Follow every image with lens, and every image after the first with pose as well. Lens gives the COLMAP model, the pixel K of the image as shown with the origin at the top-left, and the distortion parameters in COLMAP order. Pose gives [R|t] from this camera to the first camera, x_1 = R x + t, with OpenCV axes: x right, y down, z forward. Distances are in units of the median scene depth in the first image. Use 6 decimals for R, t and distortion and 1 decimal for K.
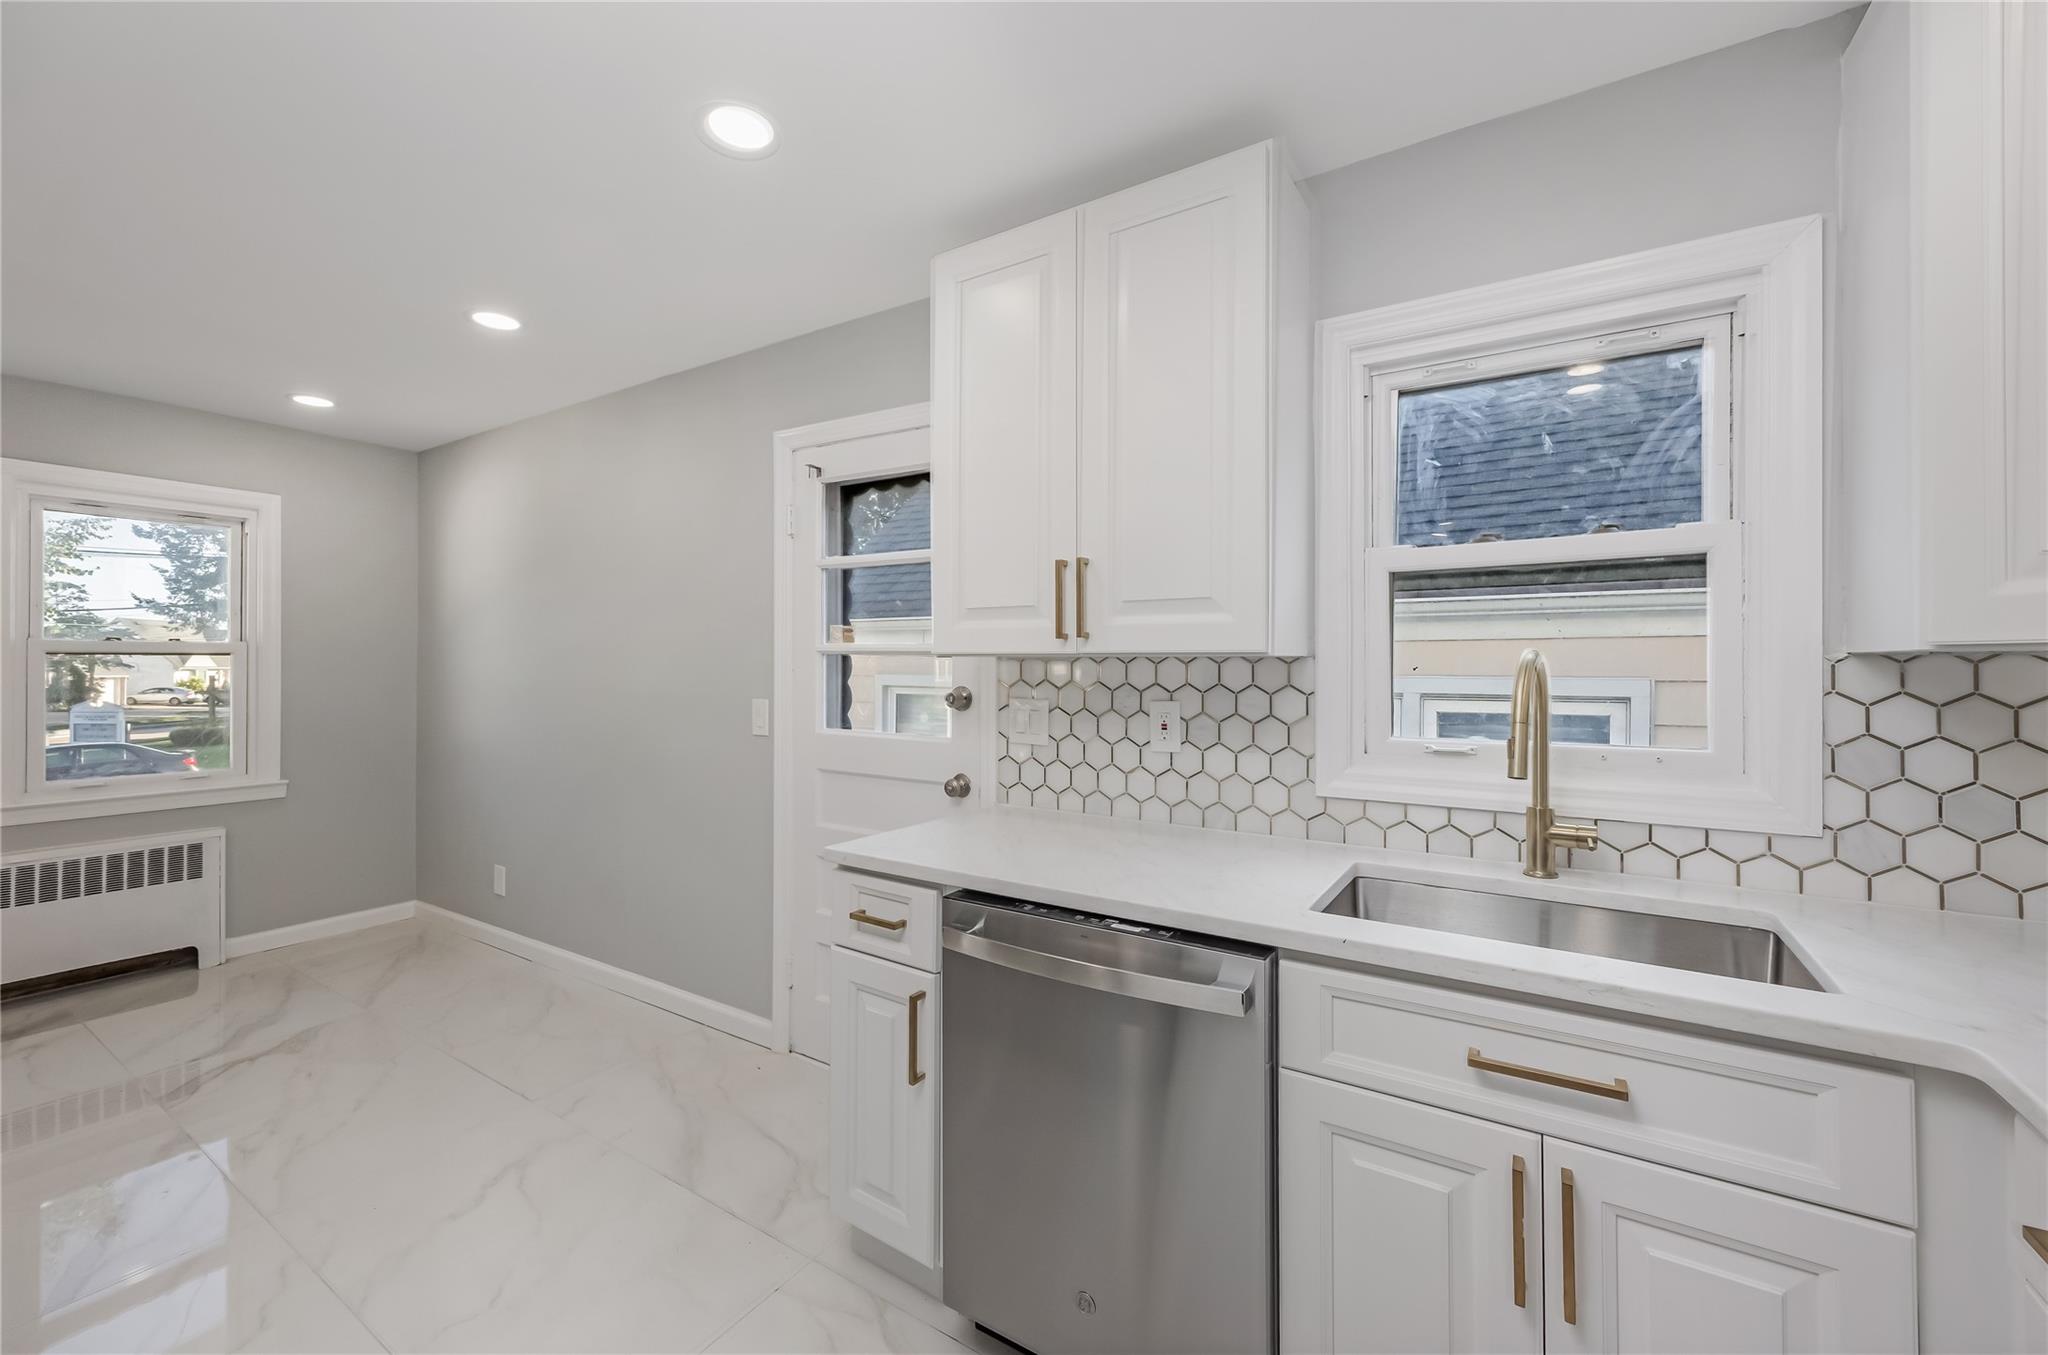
lens RADIAL K [[840.6, 0, 1020.0], [0, 840.6, 659.5], [0, 0, 1]] dist [0.003563, 0.000039]
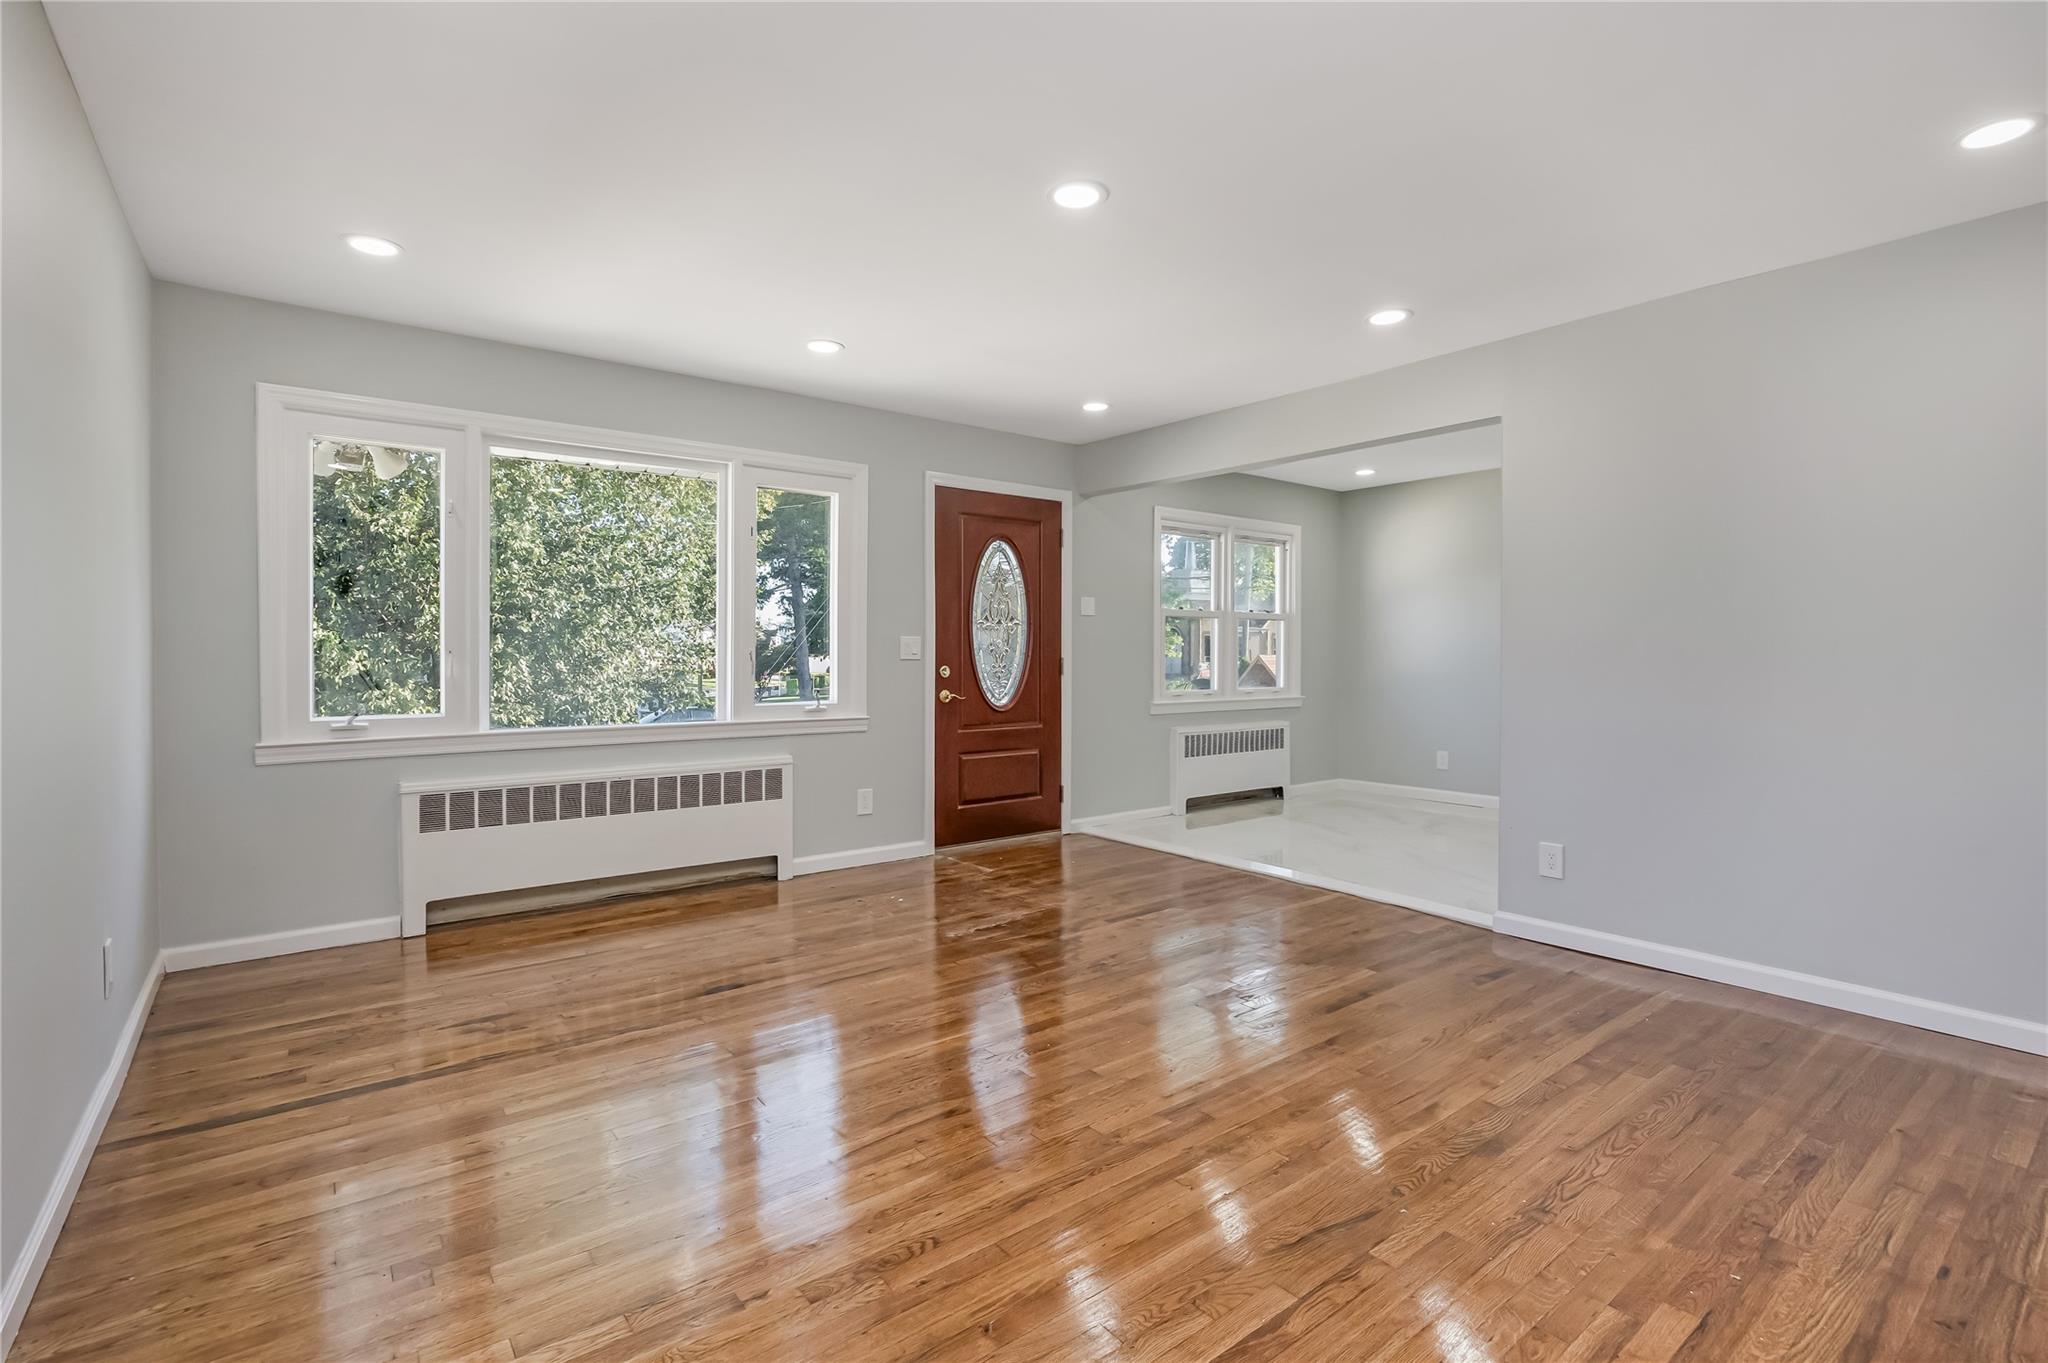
lens RADIAL K [[960.0, 0, 1024.0], [0, 960.0, 681.5], [0, 0, 1]] dist [-0.019301, 0.000401]
pose [[0.938703, 0.001150, -0.344725, -0.804290], [0.009916, 0.999491, 0.030335, 0.055888], [0.344584, -0.031894, 0.938213, -1.062574]]
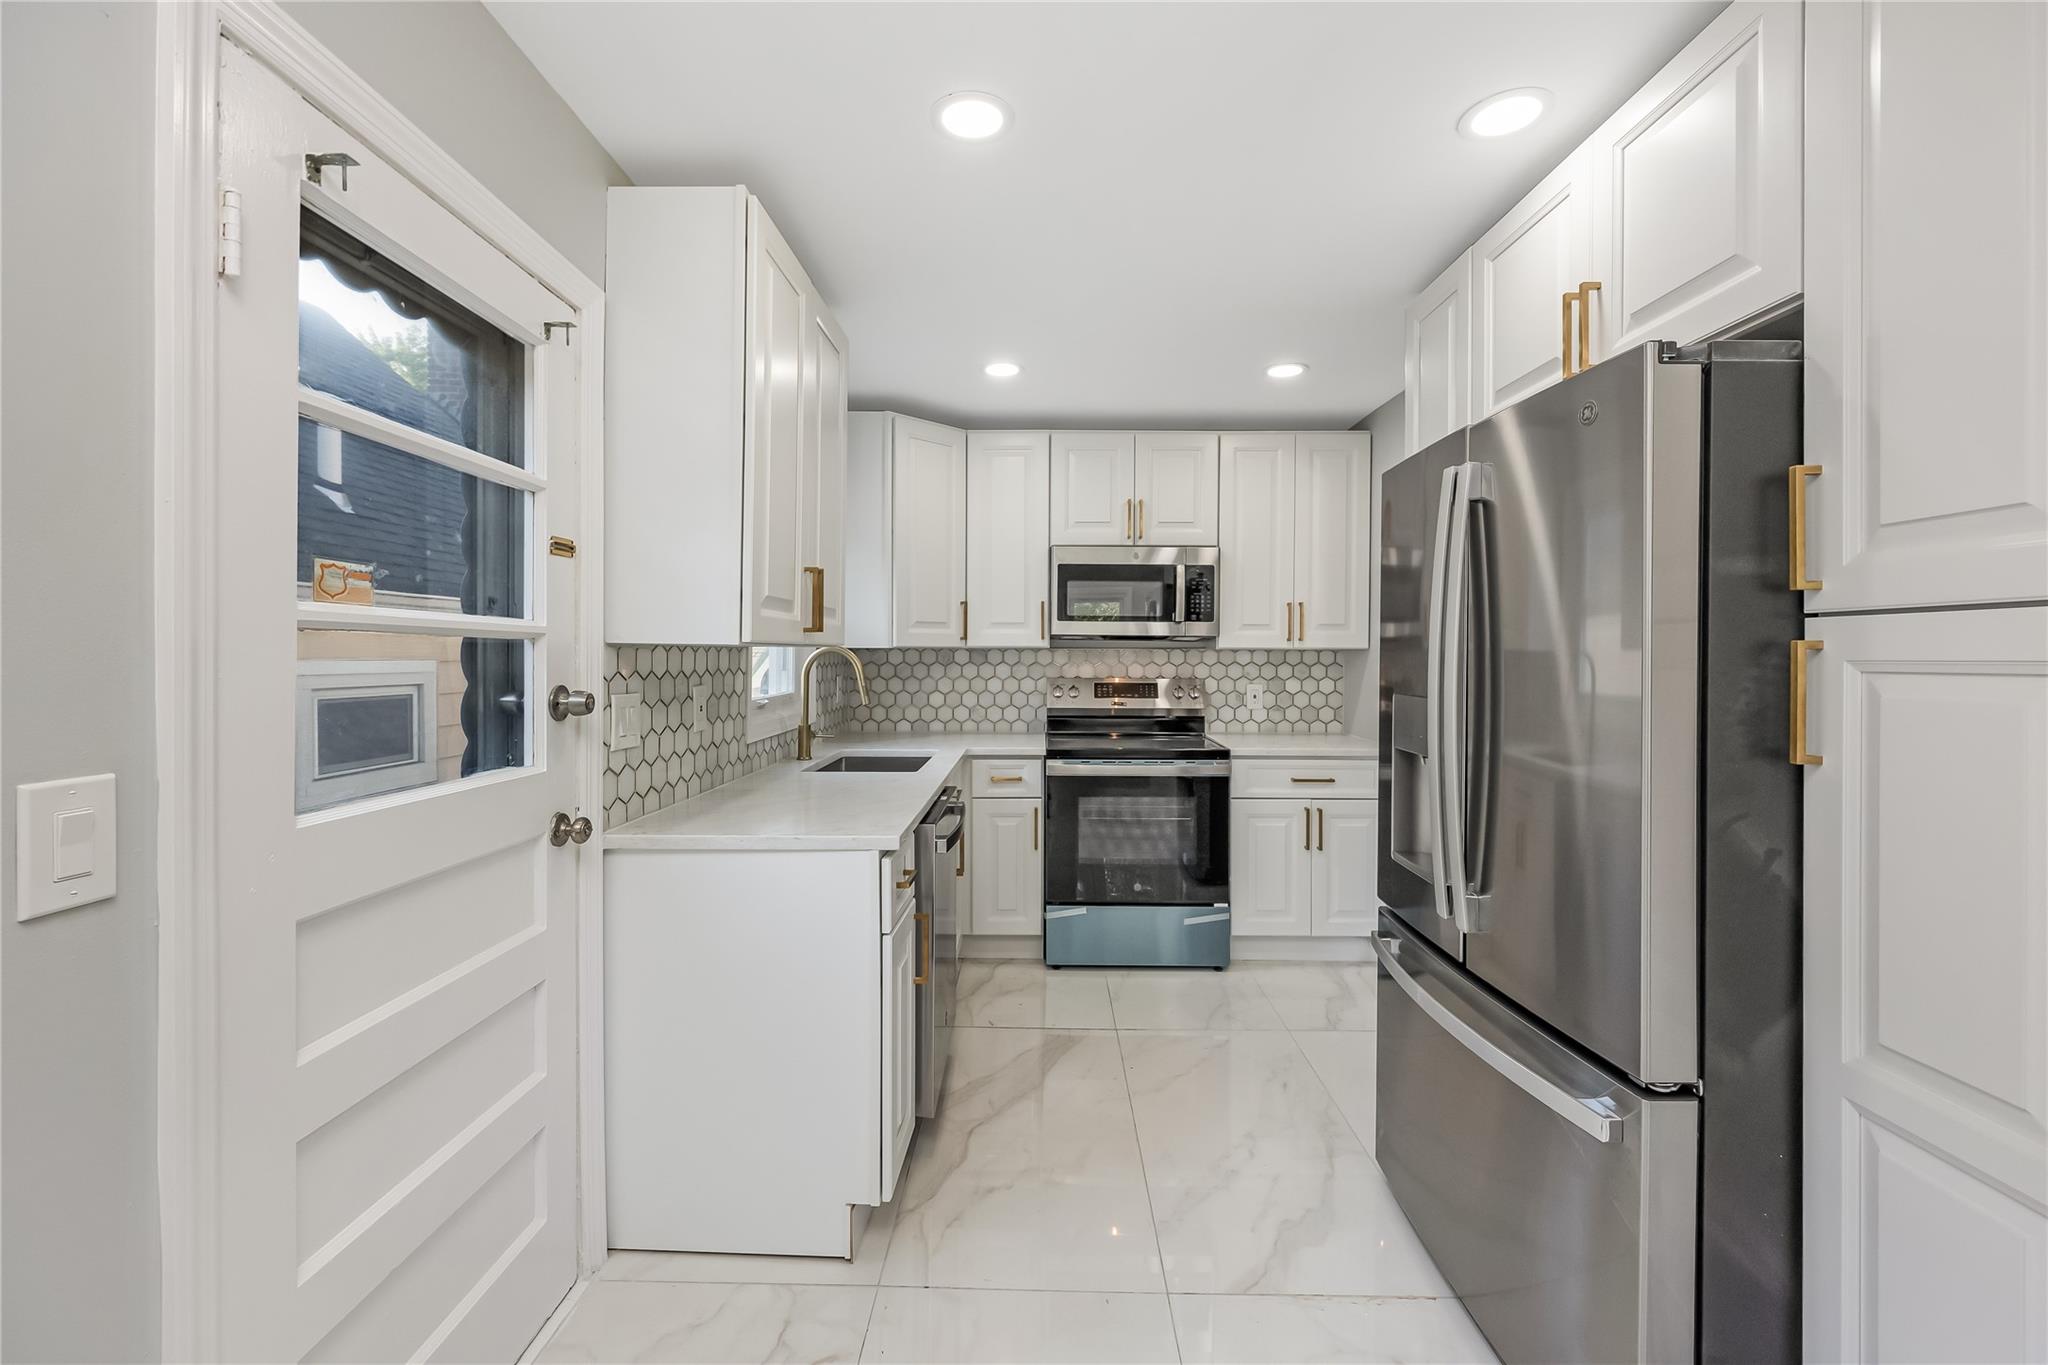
lens RADIAL K [[831.9, 0, 1026.8], [0, 831.9, 662.4], [0, 0, 1]] dist [-0.004428, -0.000118]
pose [[-0.537853, -0.014130, 0.842920, -0.586858], [-0.010510, 0.999894, 0.010055, 0.002033], [-0.842973, -0.003451, -0.537945, 0.716029]]
